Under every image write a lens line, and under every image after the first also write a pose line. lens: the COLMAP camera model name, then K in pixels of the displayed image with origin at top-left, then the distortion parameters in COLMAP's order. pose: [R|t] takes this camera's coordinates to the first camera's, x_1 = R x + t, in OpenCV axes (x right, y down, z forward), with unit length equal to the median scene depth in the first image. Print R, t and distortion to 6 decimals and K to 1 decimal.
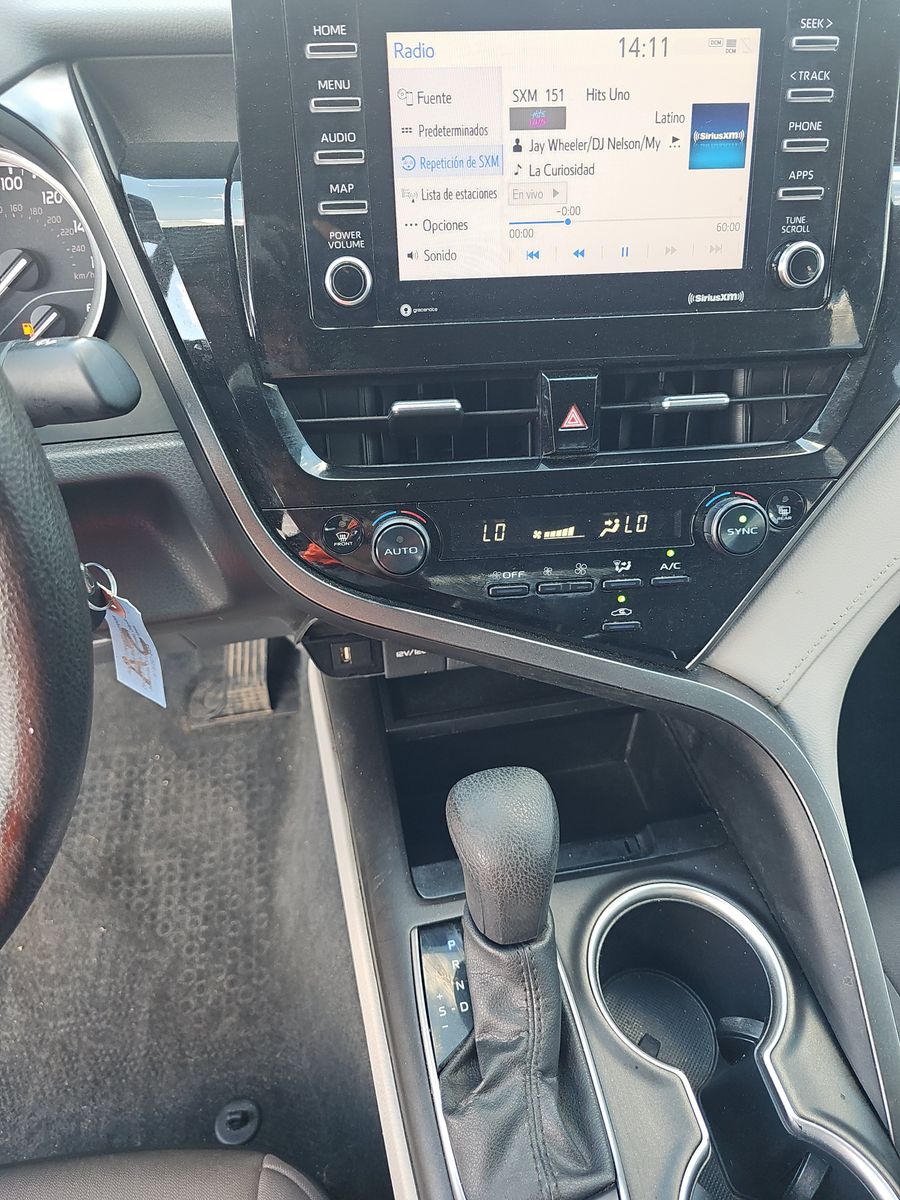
lens RADIAL K [[817.8, 0, 450.0], [0, 817.8, 600.0], [0, 0, 1]] dist [0.020624, -0.035623]
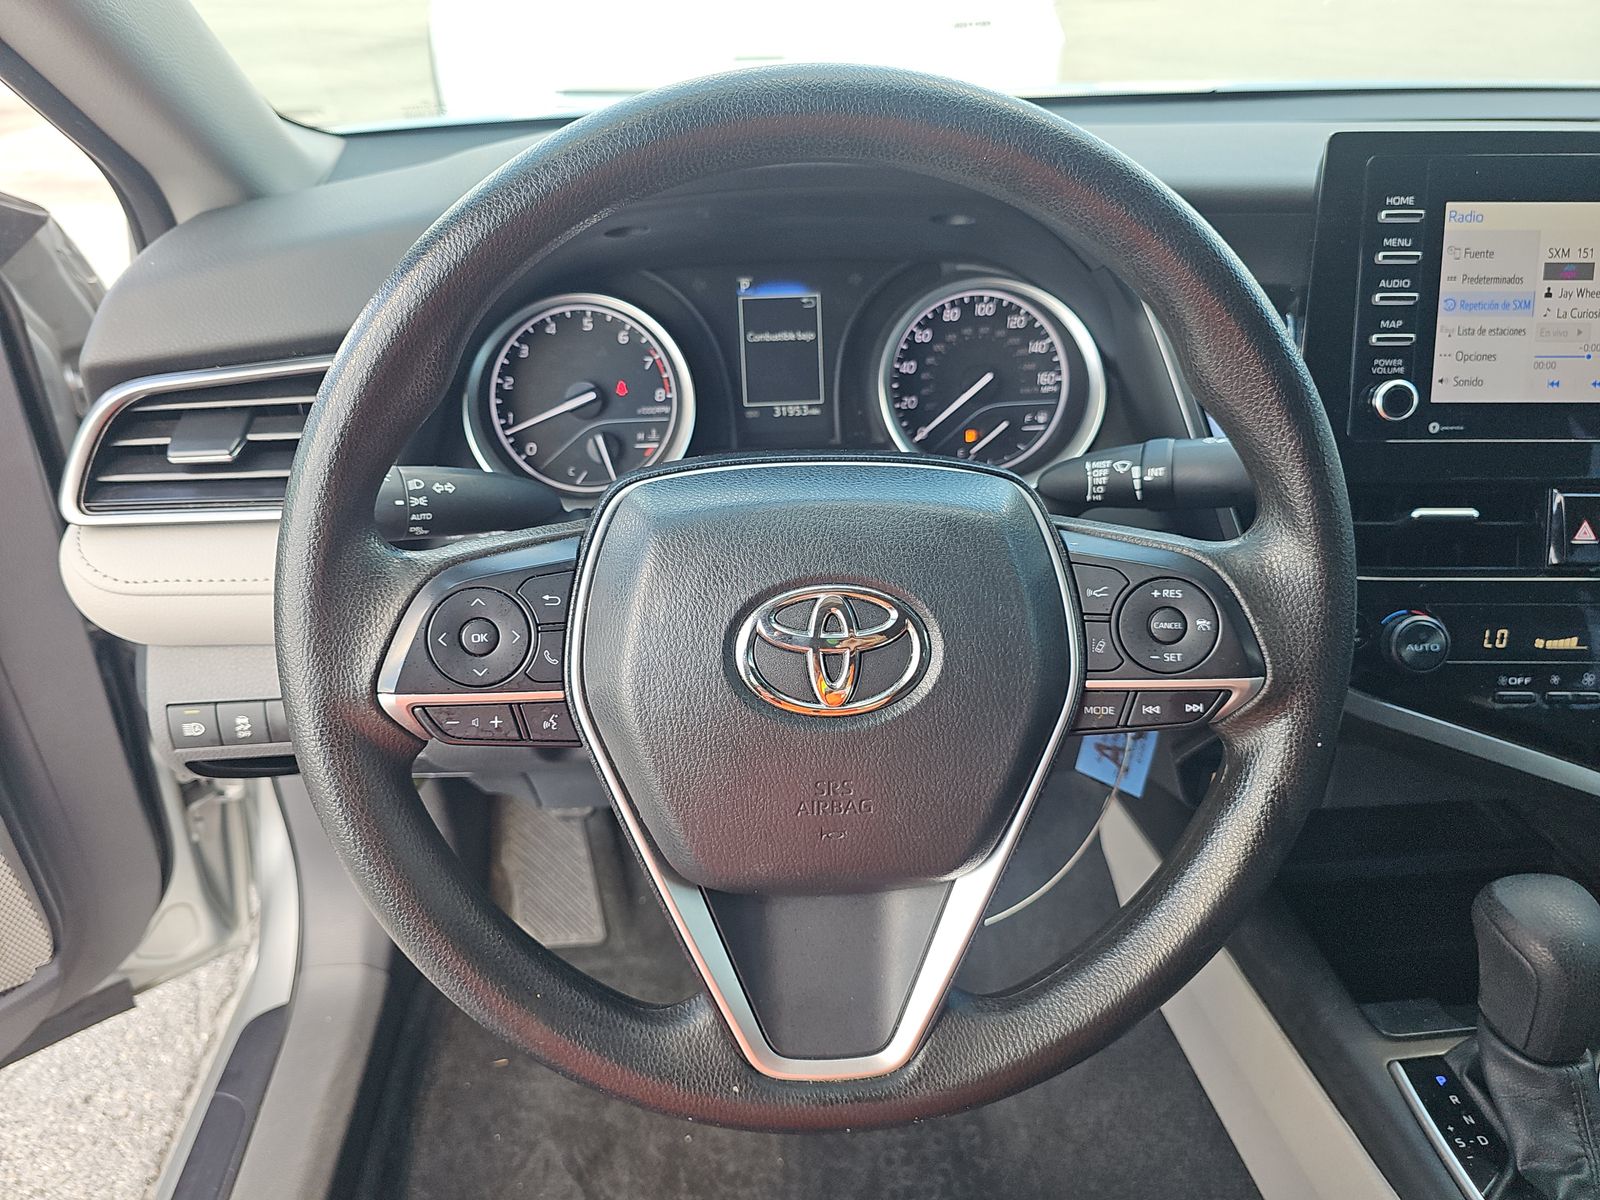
lens RADIAL K [[1090.4, 0, 800.0], [0, 1090.4, 600.0], [0, 0, 1]] dist [0.020624, -0.035623]
pose [[0.992788, 0.049511, -0.109178, -0.717804], [-0.070188, 0.978375, -0.194565, 0.213081], [0.097184, 0.200825, 0.974795, -0.455051]]
